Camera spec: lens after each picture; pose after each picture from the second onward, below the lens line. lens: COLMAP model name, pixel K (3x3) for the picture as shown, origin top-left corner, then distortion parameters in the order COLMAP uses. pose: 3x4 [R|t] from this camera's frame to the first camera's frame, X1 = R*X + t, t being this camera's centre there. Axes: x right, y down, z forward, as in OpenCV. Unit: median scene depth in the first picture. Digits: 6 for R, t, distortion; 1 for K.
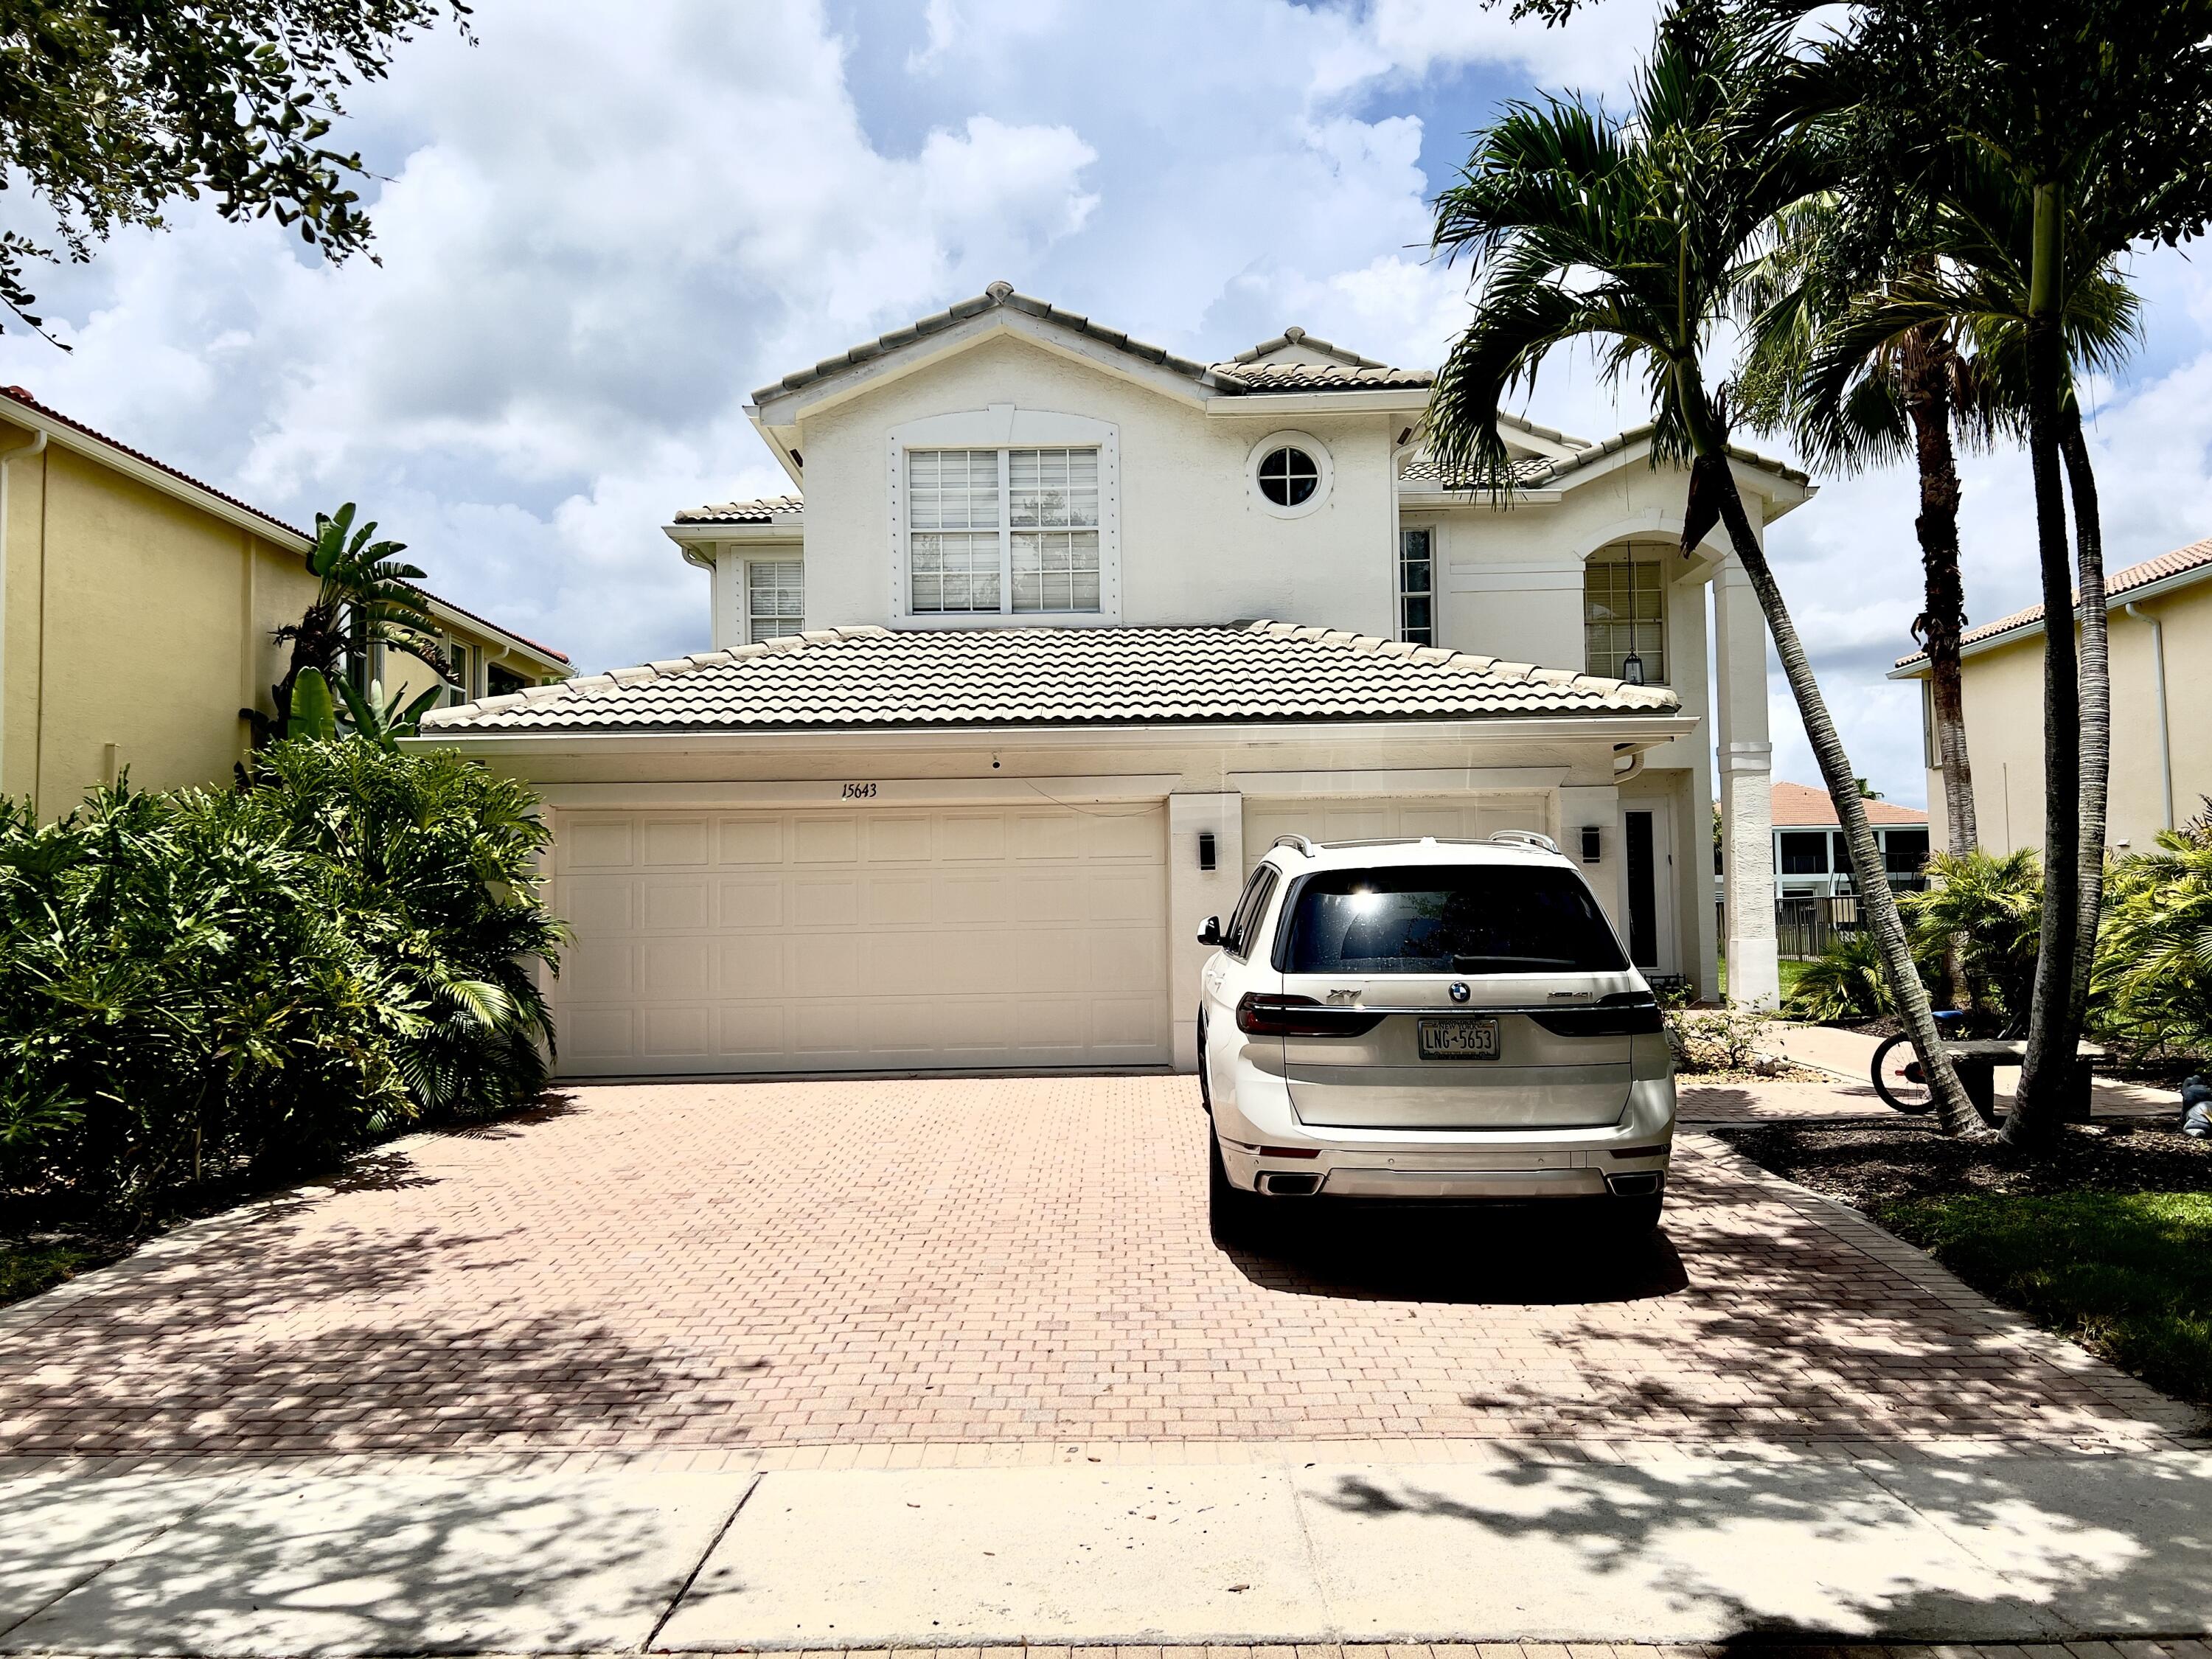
lens RADIAL K [[1604.4, 0, 1107.4], [0, 1604.4, 927.7], [0, 0, 1]] dist [0.053944, 0.000266]
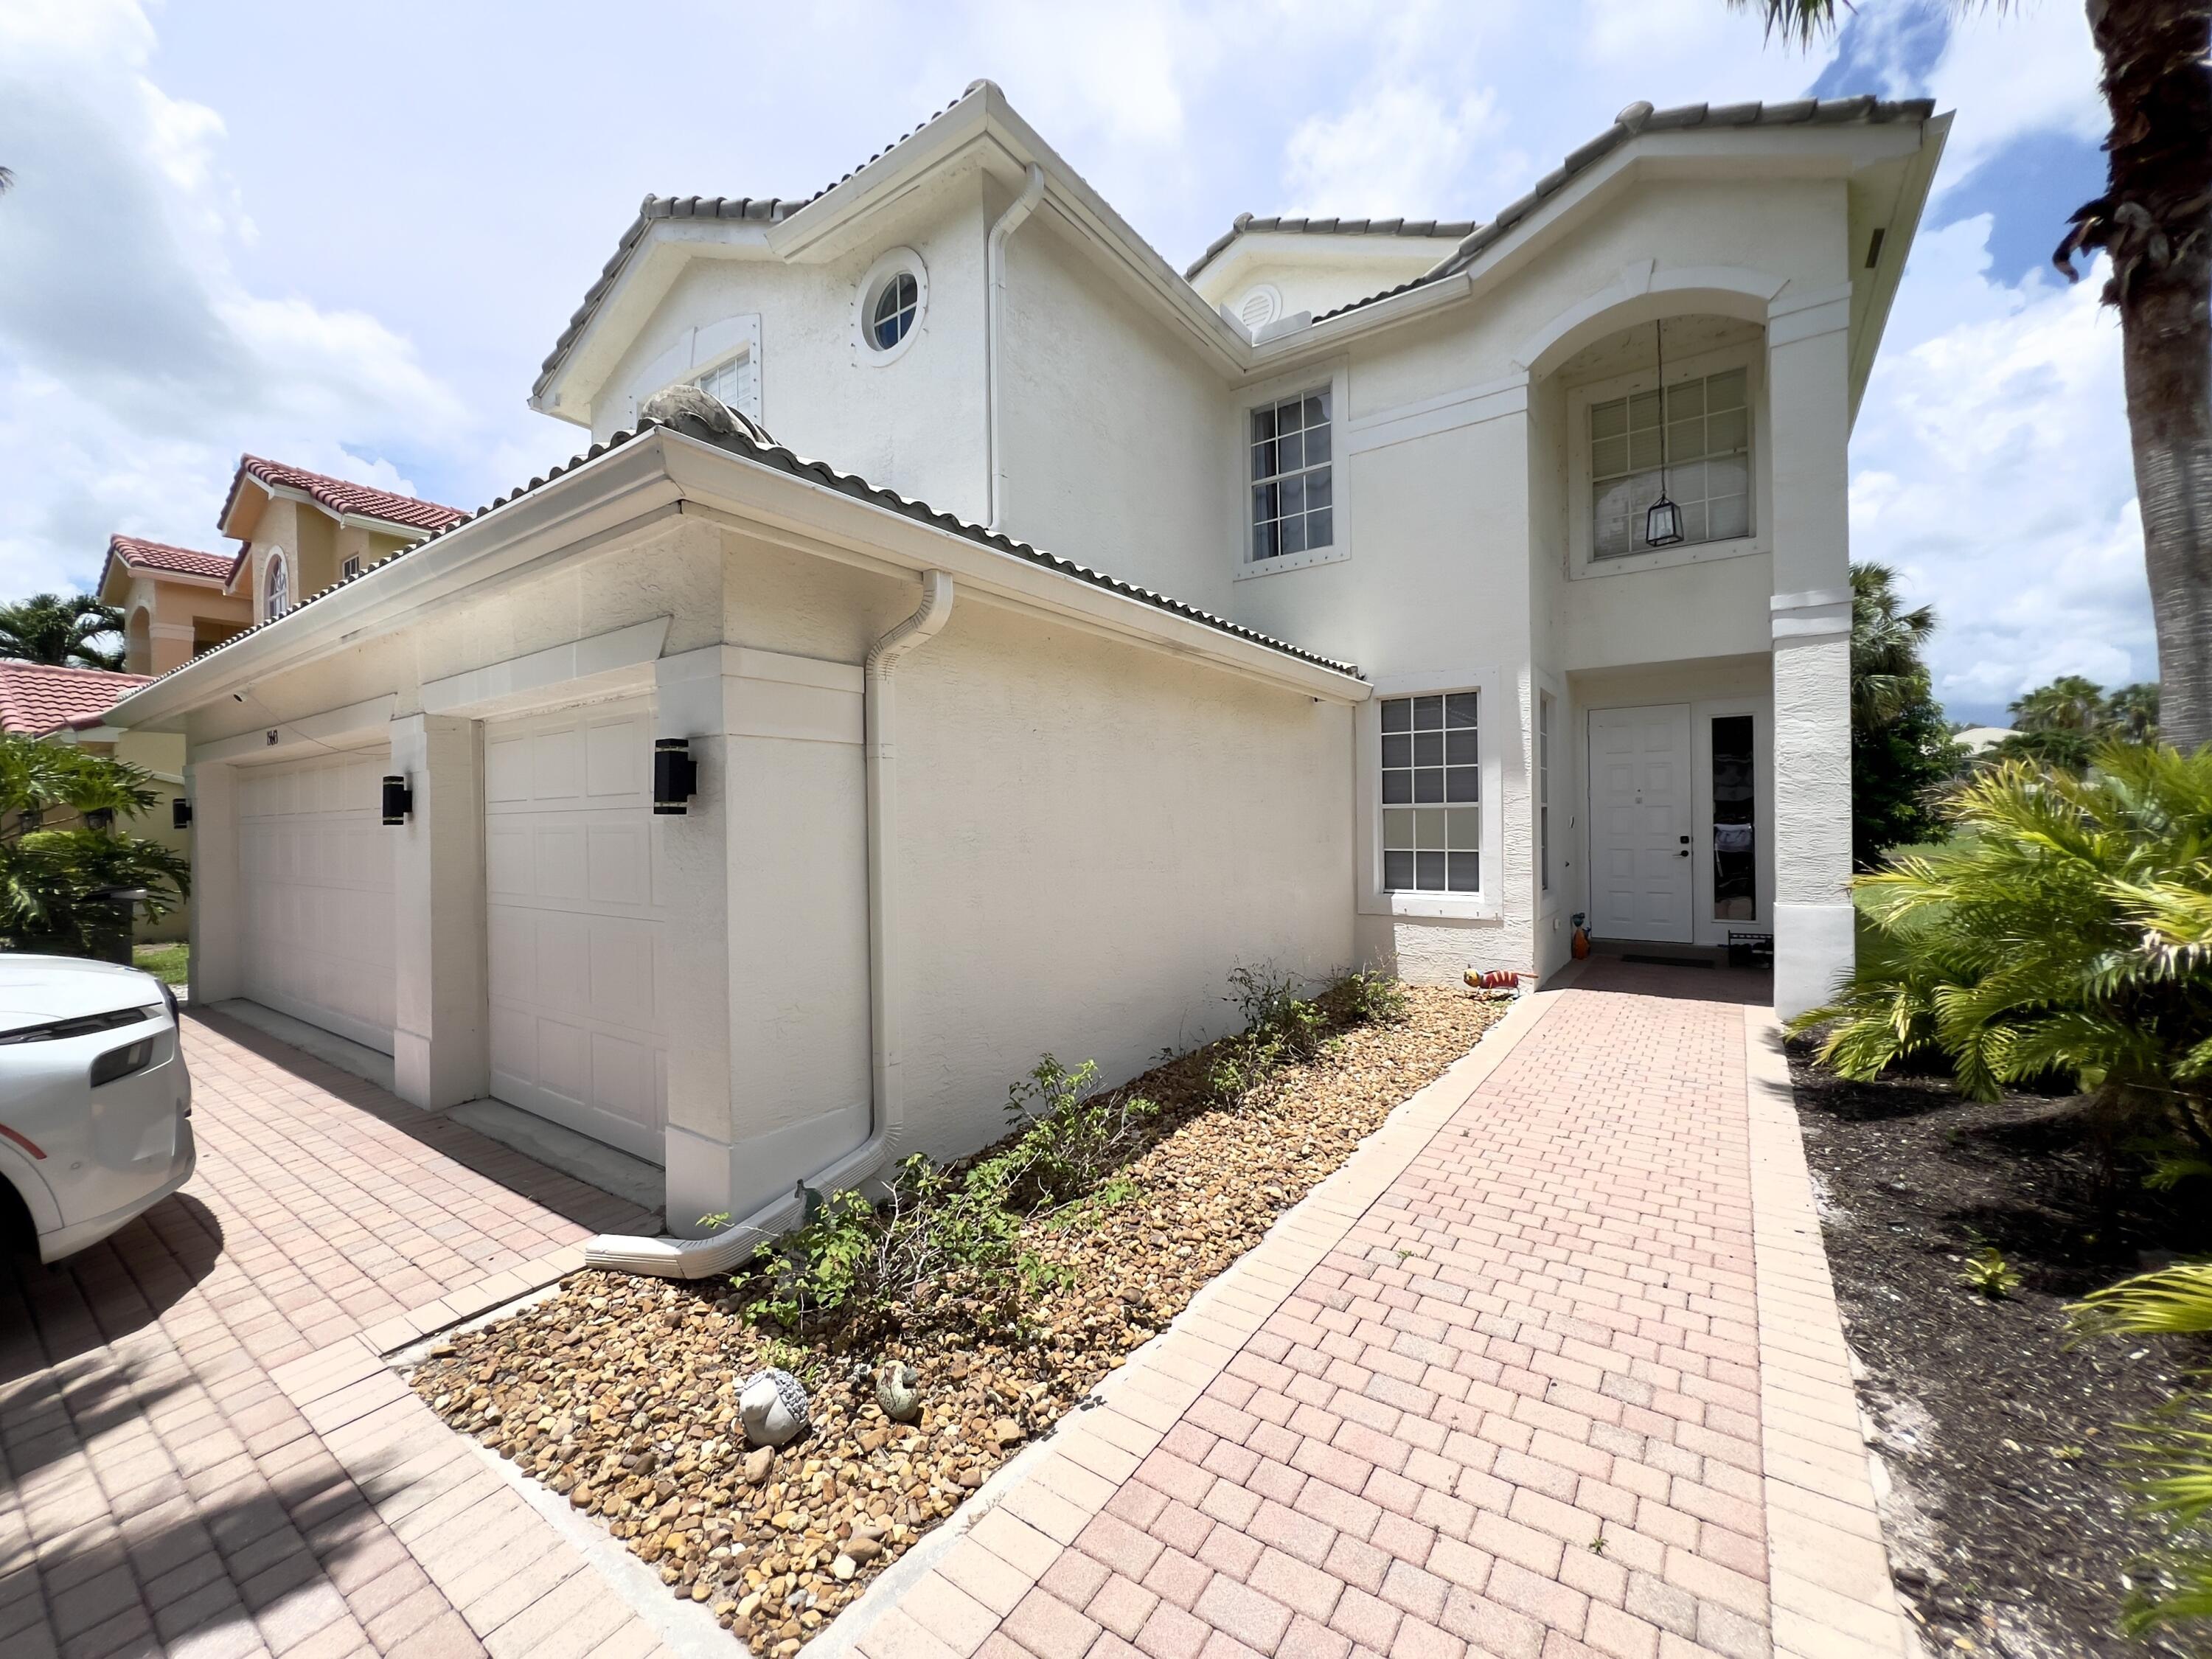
lens RADIAL K [[879.5, 0, 1113.7], [0, 879.5, 827.2], [0, 0, 1]] dist [-0.000420, 0.000304]
pose [[0.835183, 0.005982, -0.549939, 0.445219], [-0.003619, 0.999979, 0.005381, -0.032592], [0.549960, -0.002504, 0.835187, 0.714961]]
